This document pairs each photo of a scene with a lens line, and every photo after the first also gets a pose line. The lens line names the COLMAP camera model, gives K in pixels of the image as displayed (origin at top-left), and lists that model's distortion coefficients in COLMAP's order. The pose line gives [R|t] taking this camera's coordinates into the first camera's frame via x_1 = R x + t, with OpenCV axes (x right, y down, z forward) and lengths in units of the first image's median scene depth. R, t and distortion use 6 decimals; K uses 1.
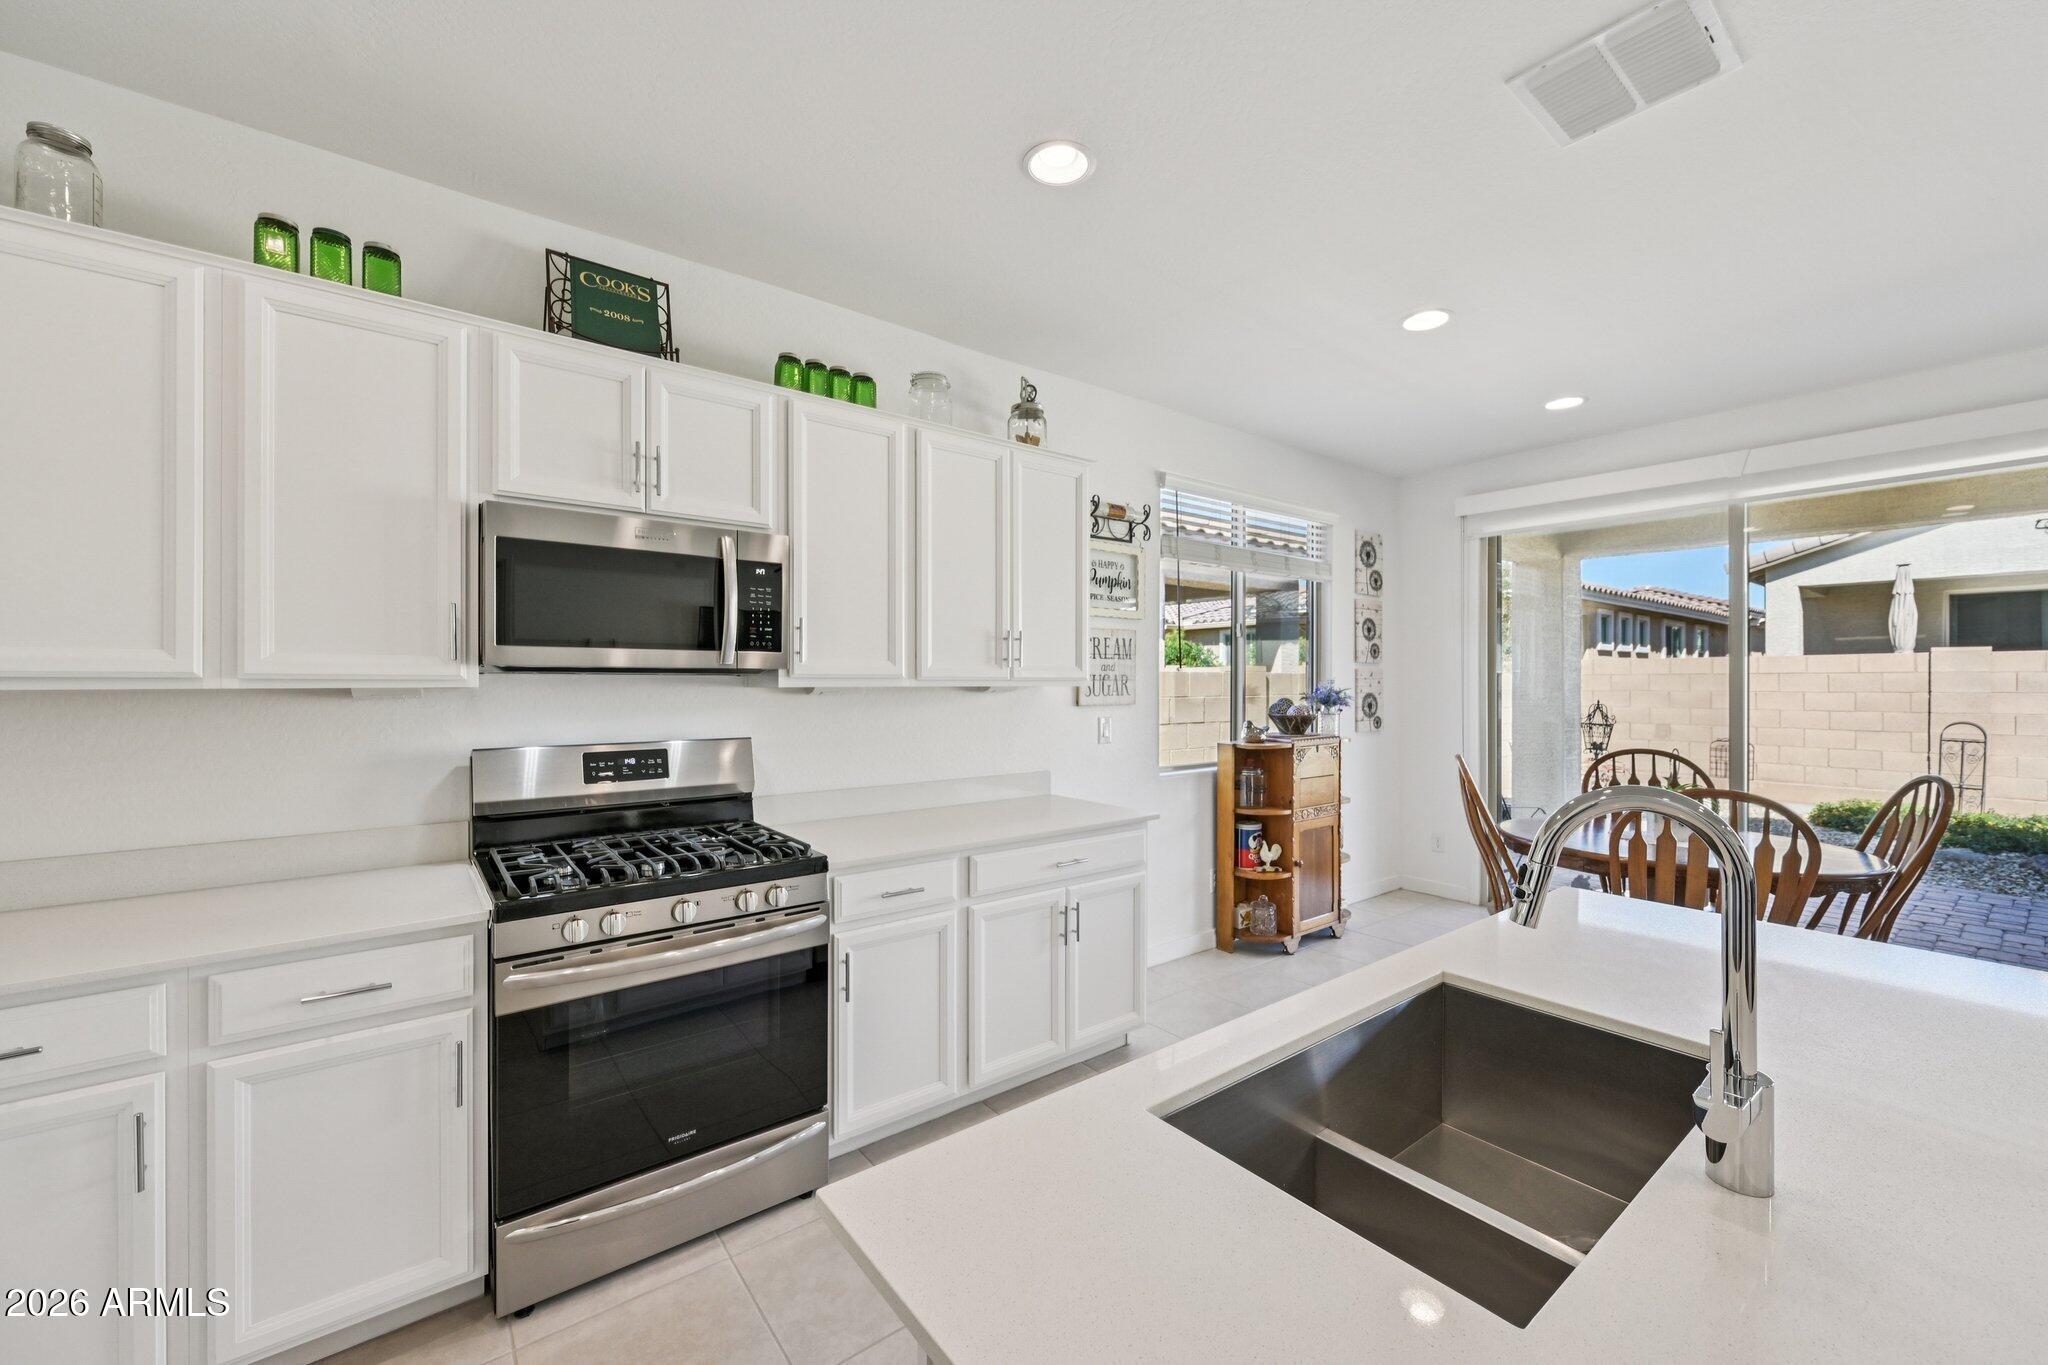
lens RADIAL K [[807.3, 0, 1026.8], [0, 807.3, 684.5], [0, 0, 1]] dist [-0.001621, 0.000442]
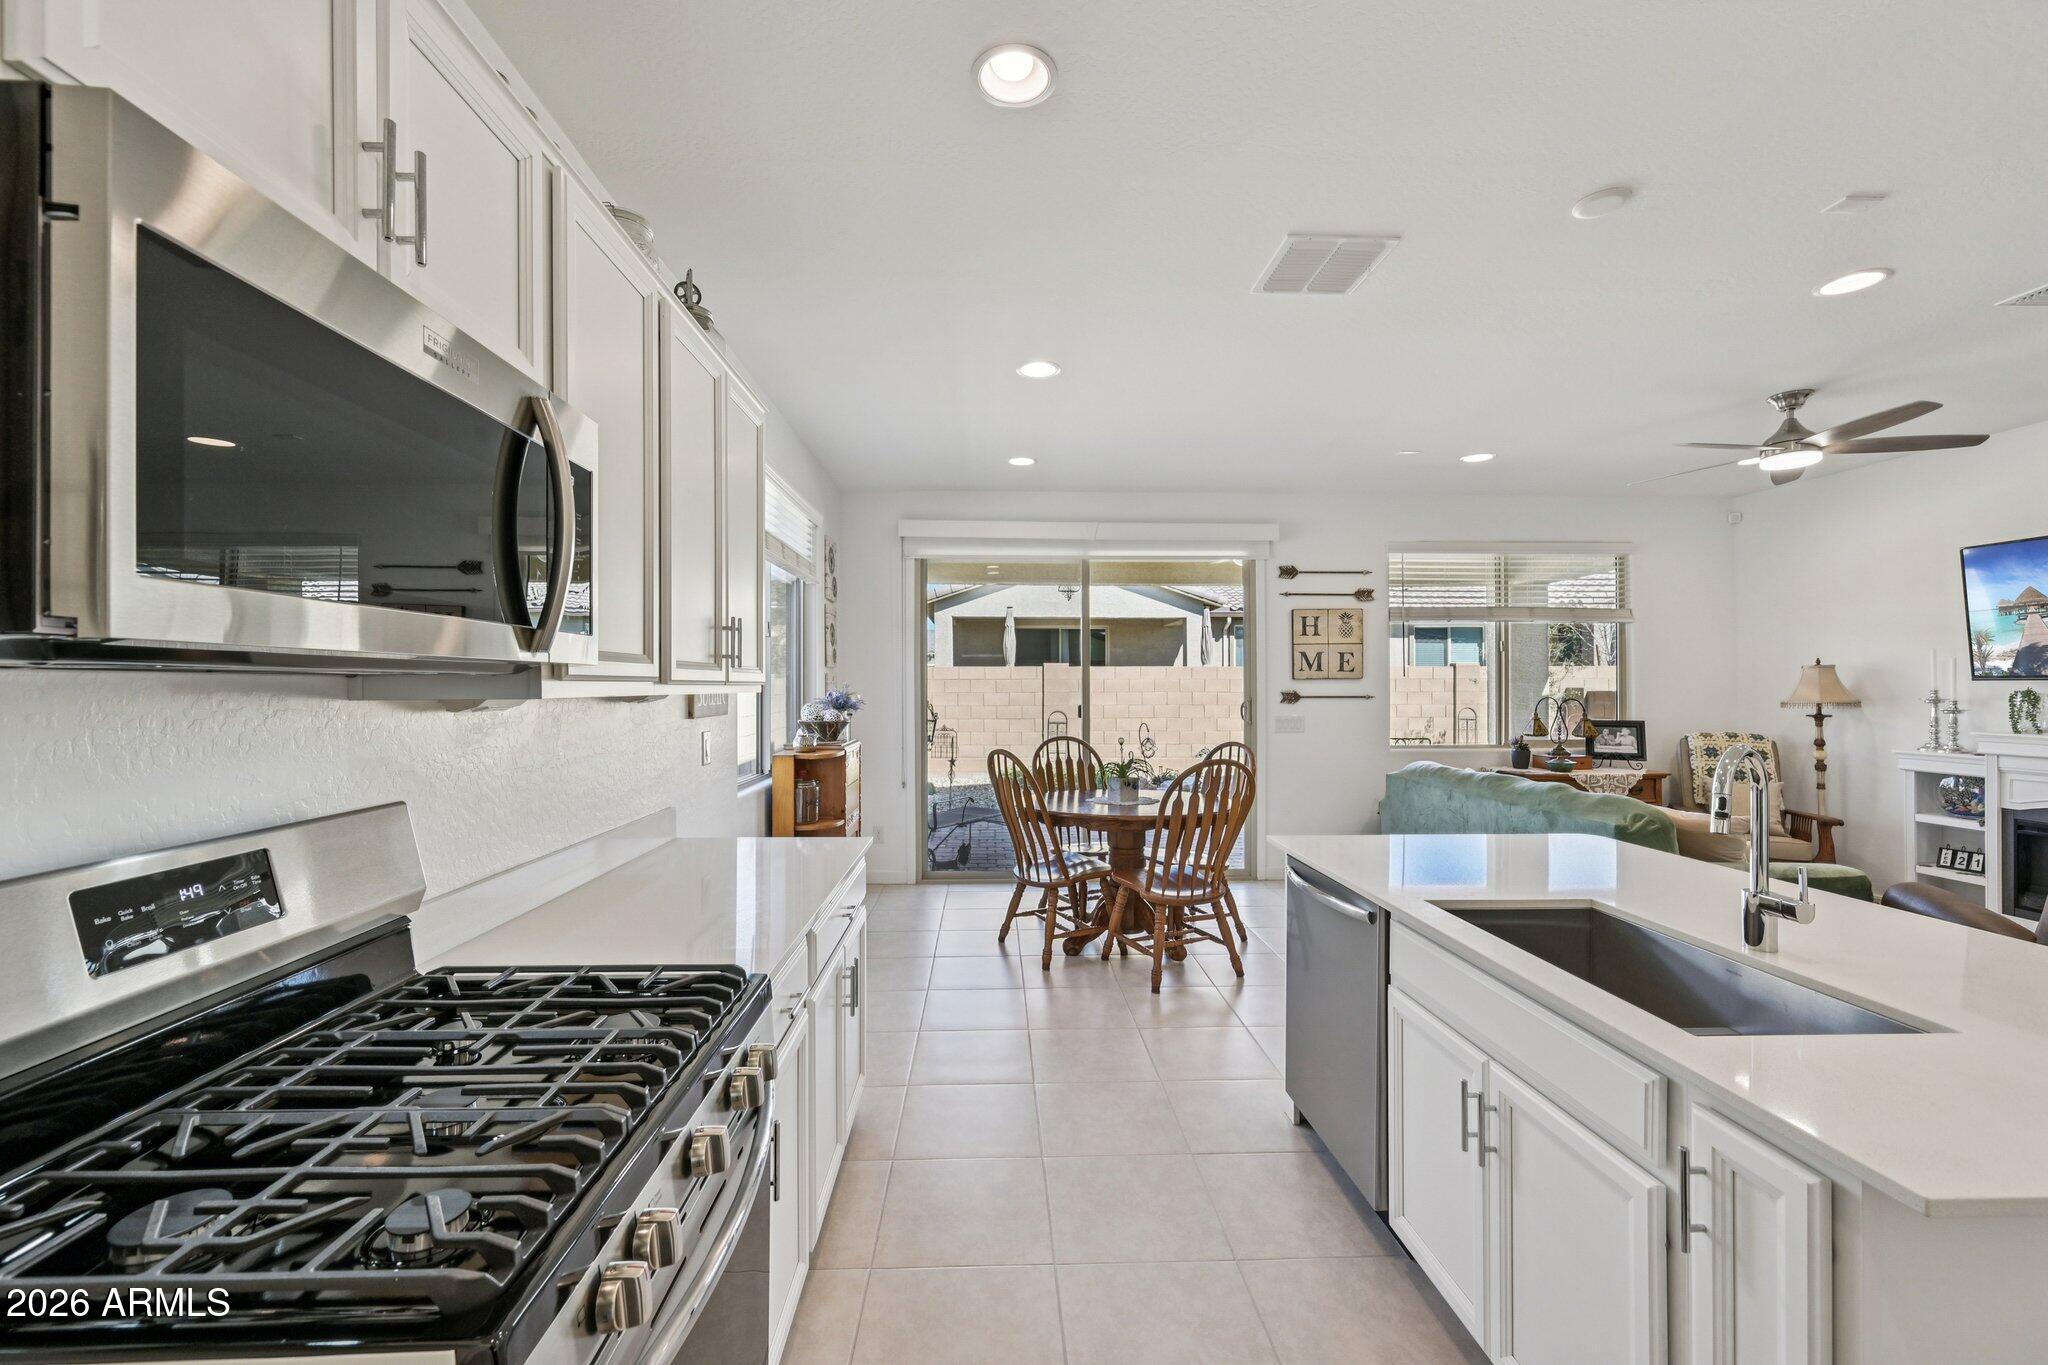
lens RADIAL K [[807.3, 0, 1019.9], [0, 807.3, 683.2], [0, 0, 1]] dist [-0.001621, 0.000442]
pose [[0.588871, 0.001450, 0.808225, -0.362009], [0.003068, 0.999987, -0.004030, -0.002076], [-0.808221, 0.004853, 0.588859, 0.284585]]
